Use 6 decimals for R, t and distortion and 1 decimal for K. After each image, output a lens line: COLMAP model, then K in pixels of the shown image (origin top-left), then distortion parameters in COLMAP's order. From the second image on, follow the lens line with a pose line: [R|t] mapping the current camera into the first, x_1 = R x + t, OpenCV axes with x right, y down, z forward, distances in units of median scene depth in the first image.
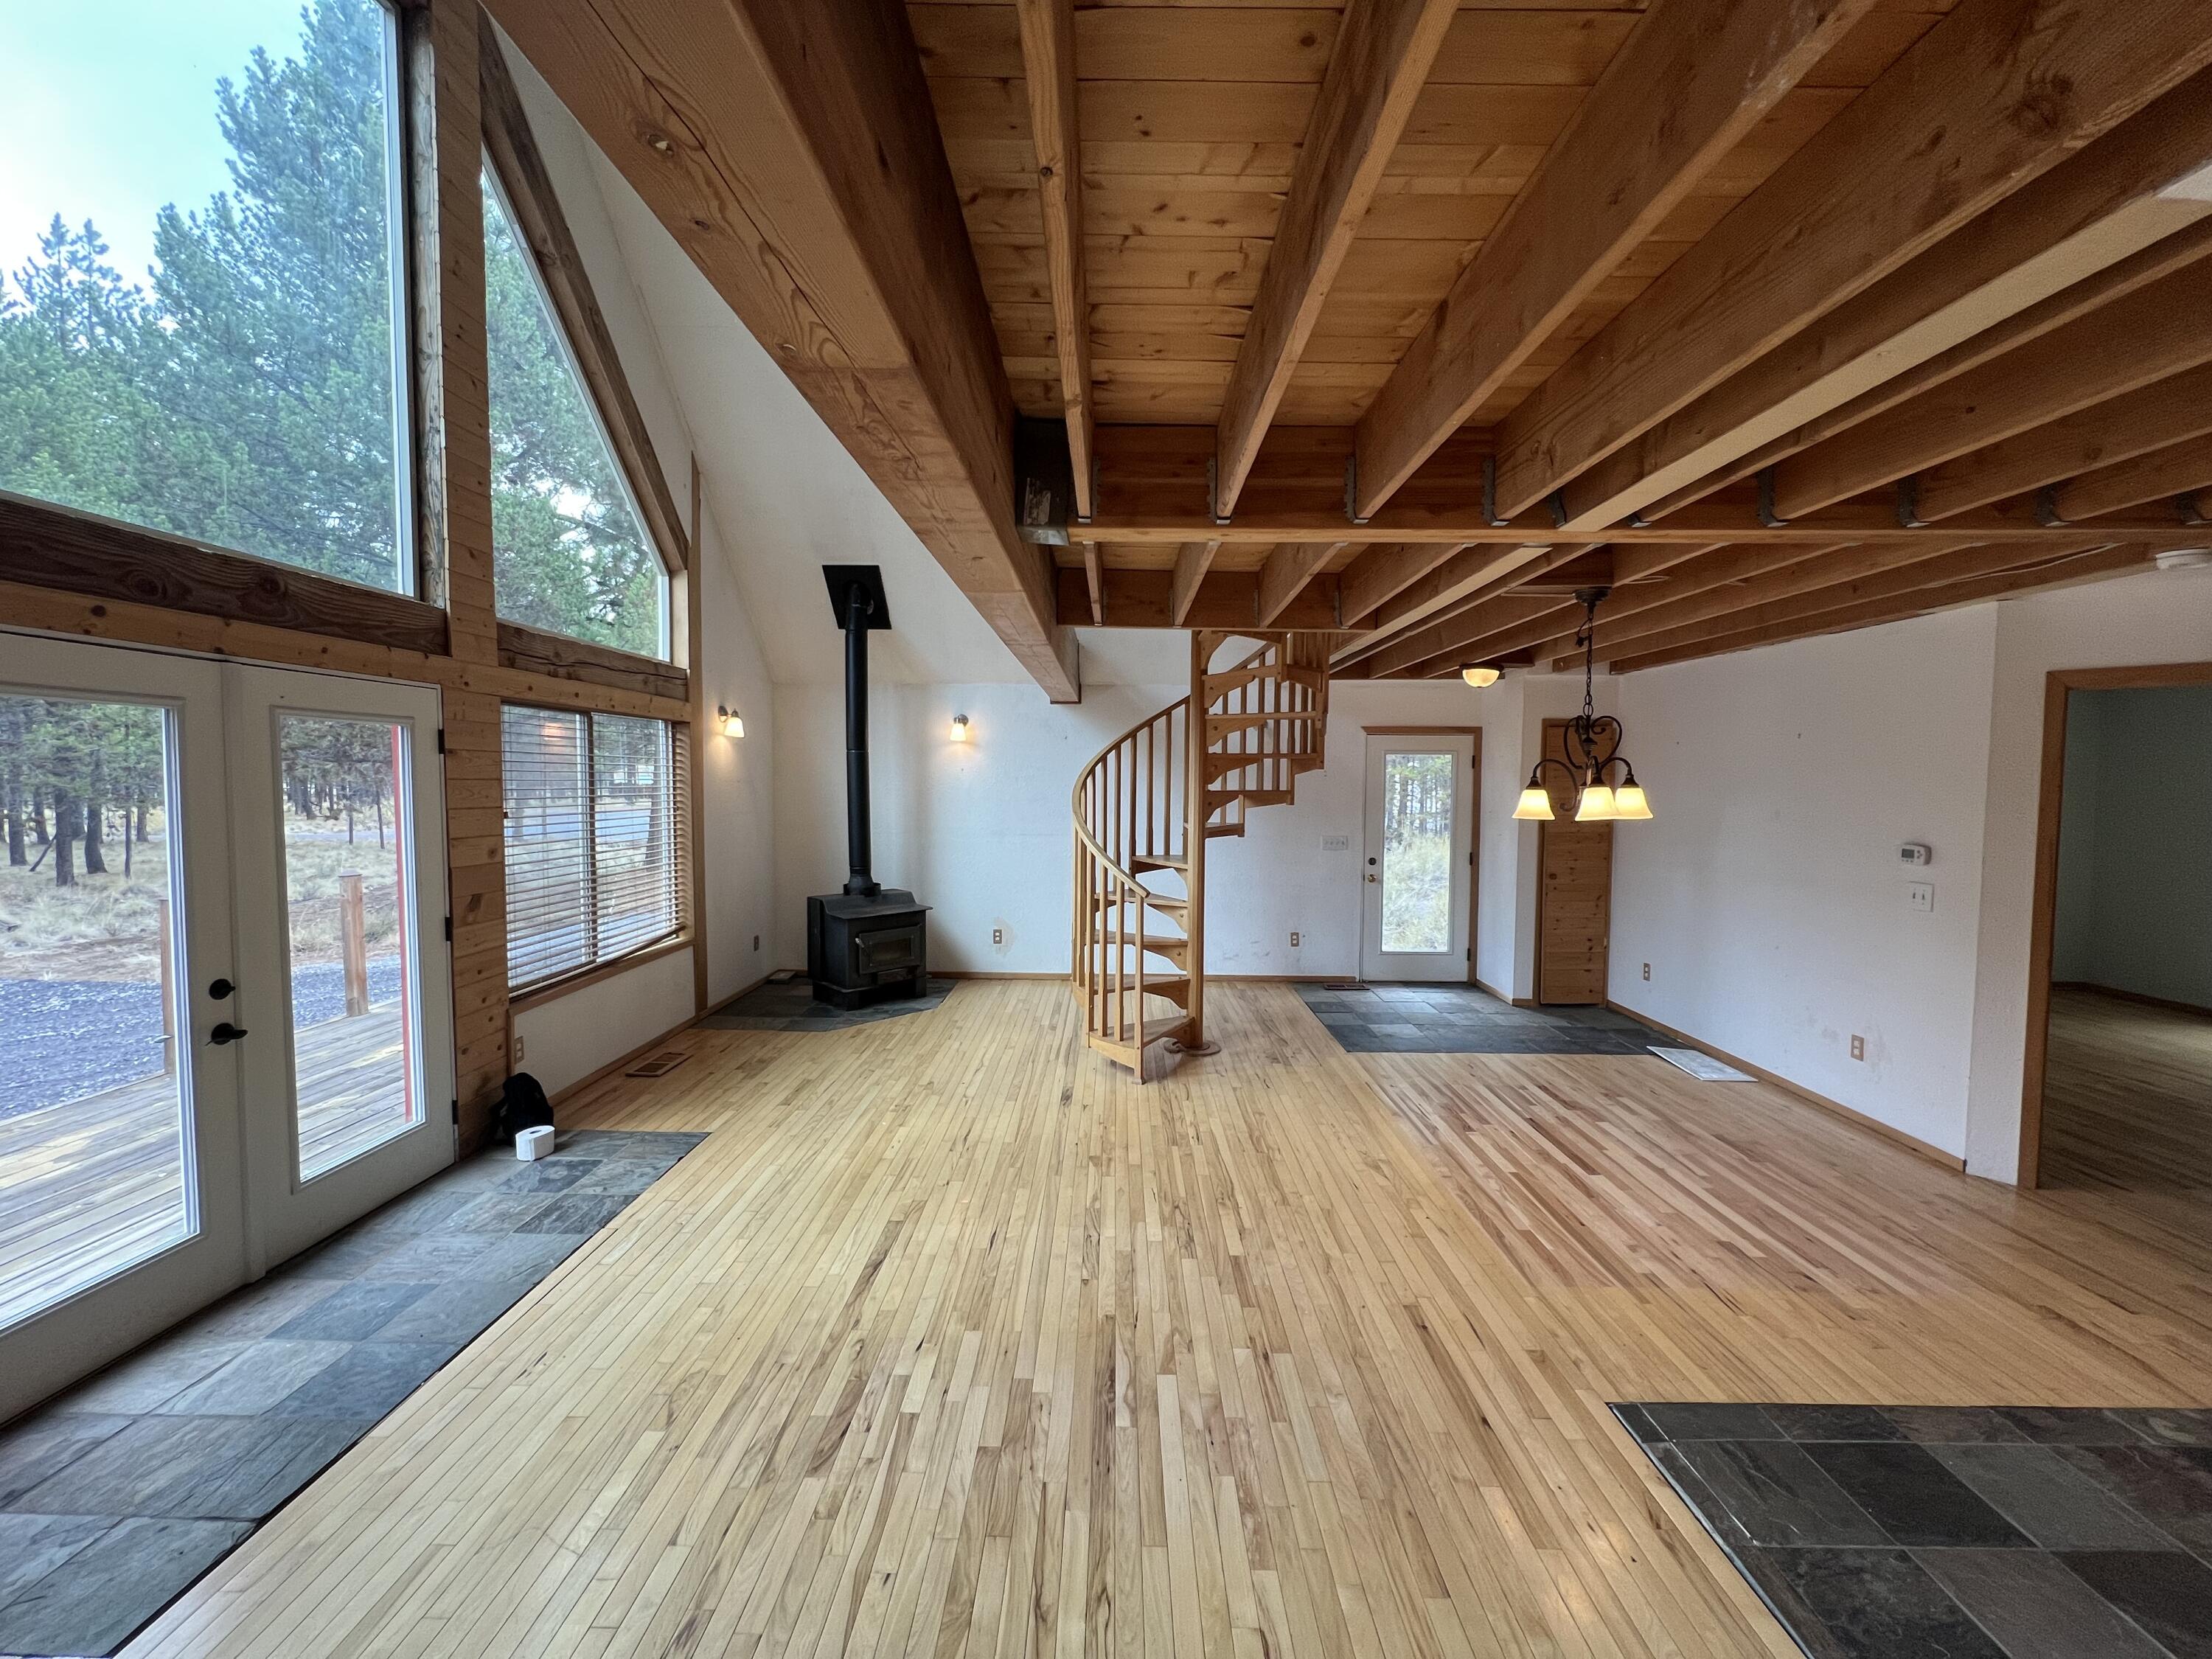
lens RADIAL K [[879.2, 0, 1106.0], [0, 879.2, 829.5], [0, 0, 1]] dist [0.000300, -0.000088]
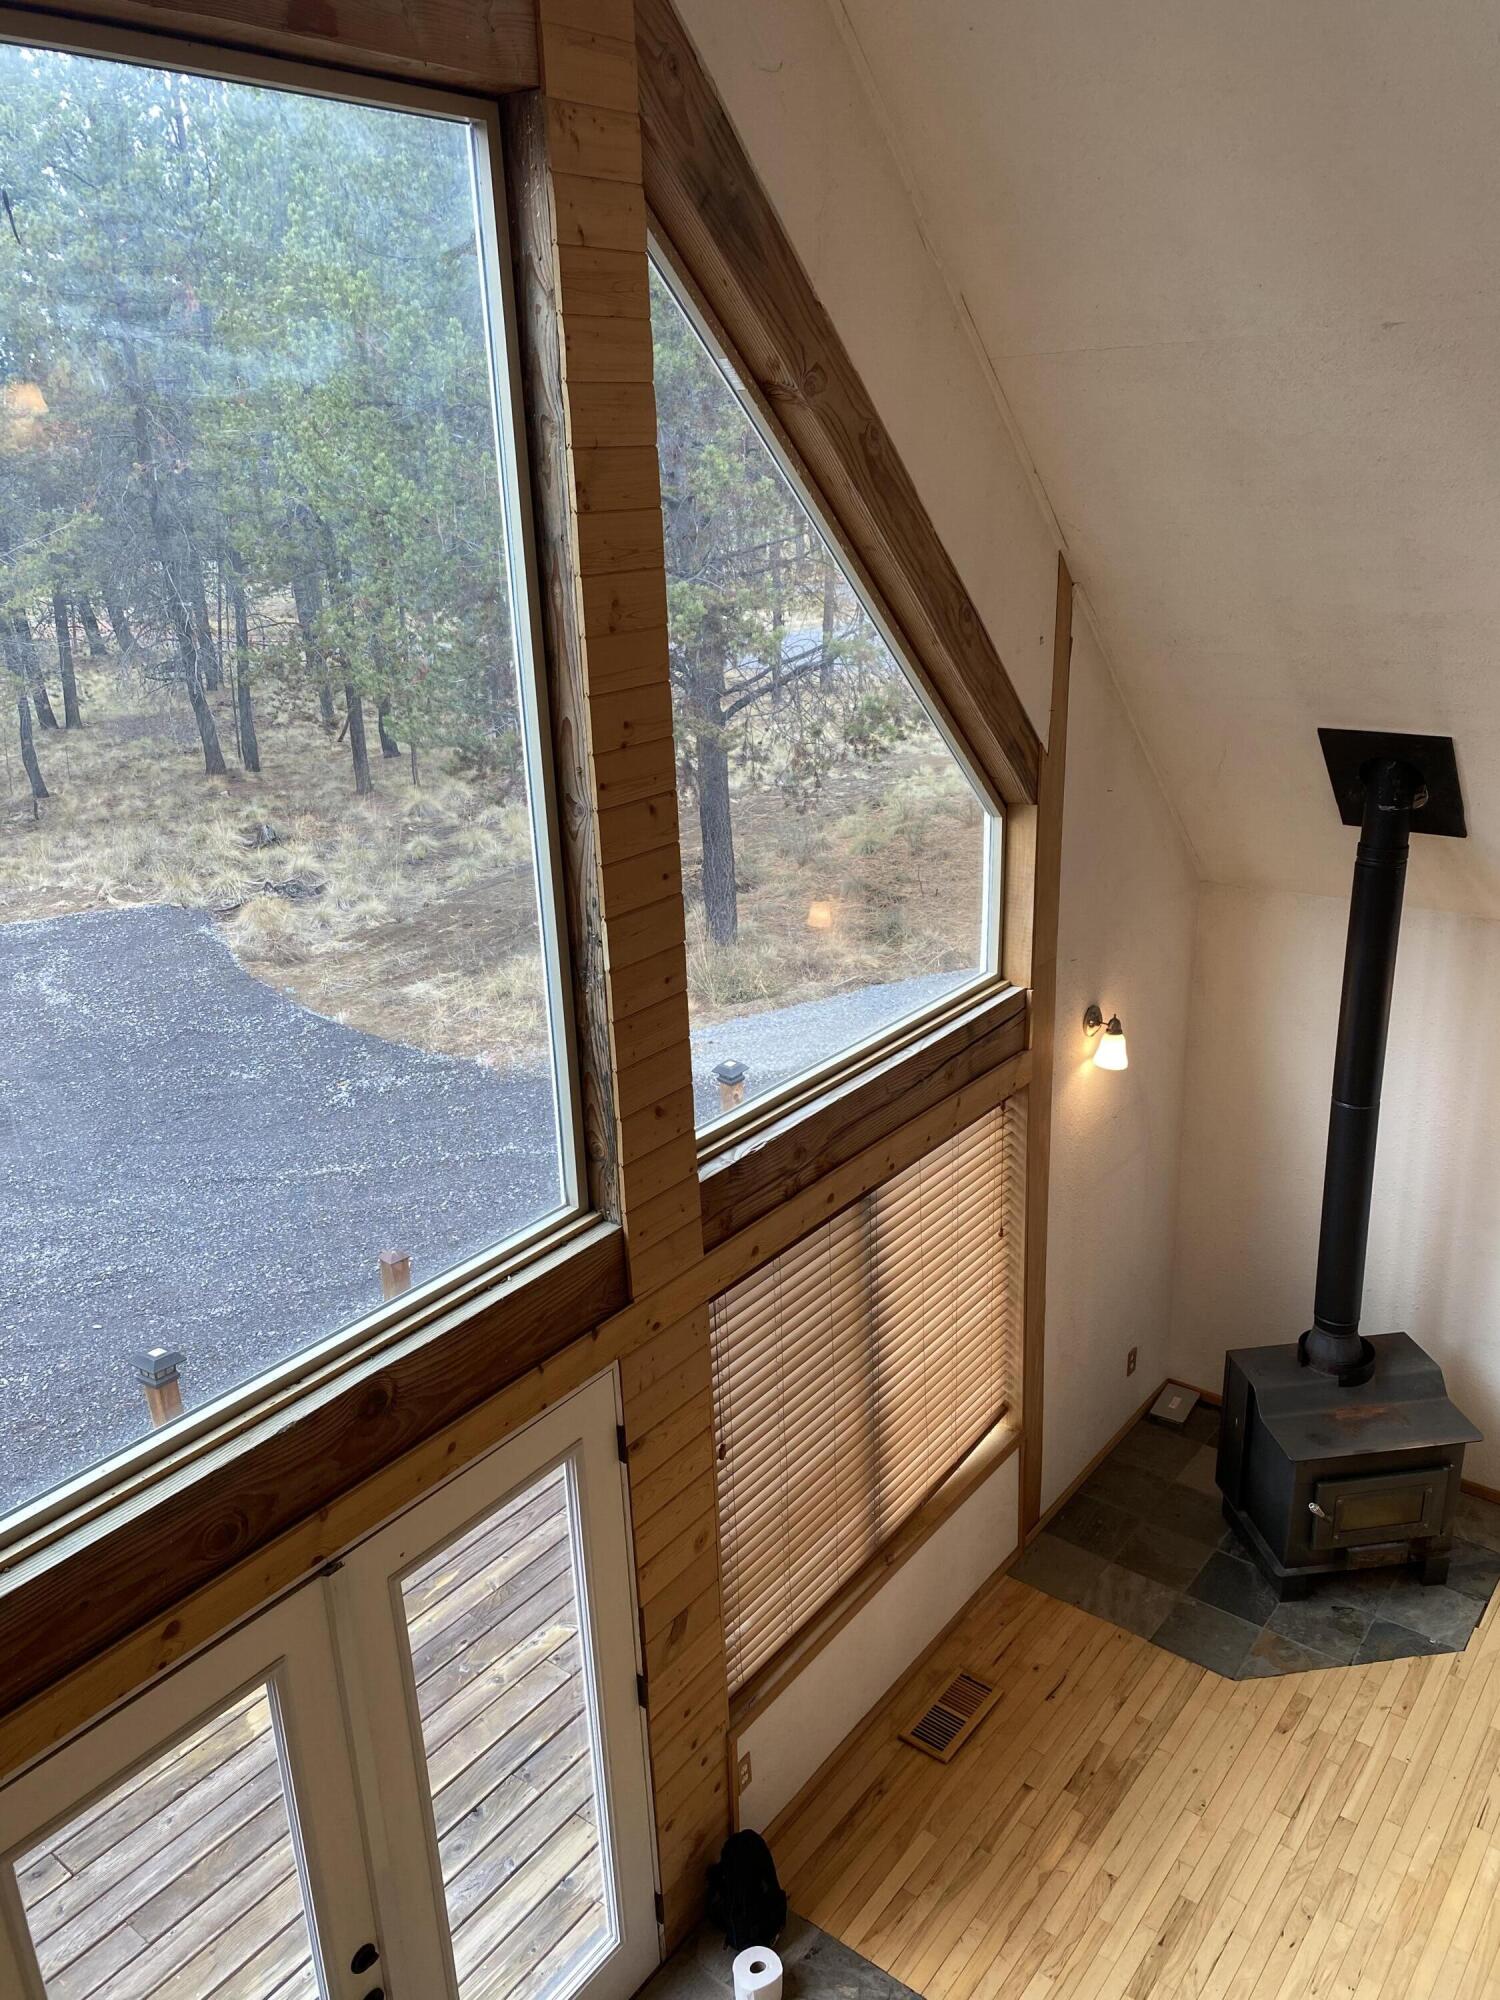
lens RADIAL K [[1534.4, 0, 750.0], [0, 1534.4, 1000.0], [0, 0, 1]] dist [0.064262, -0.064405]
pose [[0.796831, 0.172202, -0.579143, -0.098519], [0.010672, 0.954365, 0.298453, -0.577687], [0.604108, -0.243997, 0.758630, 0.260456]]
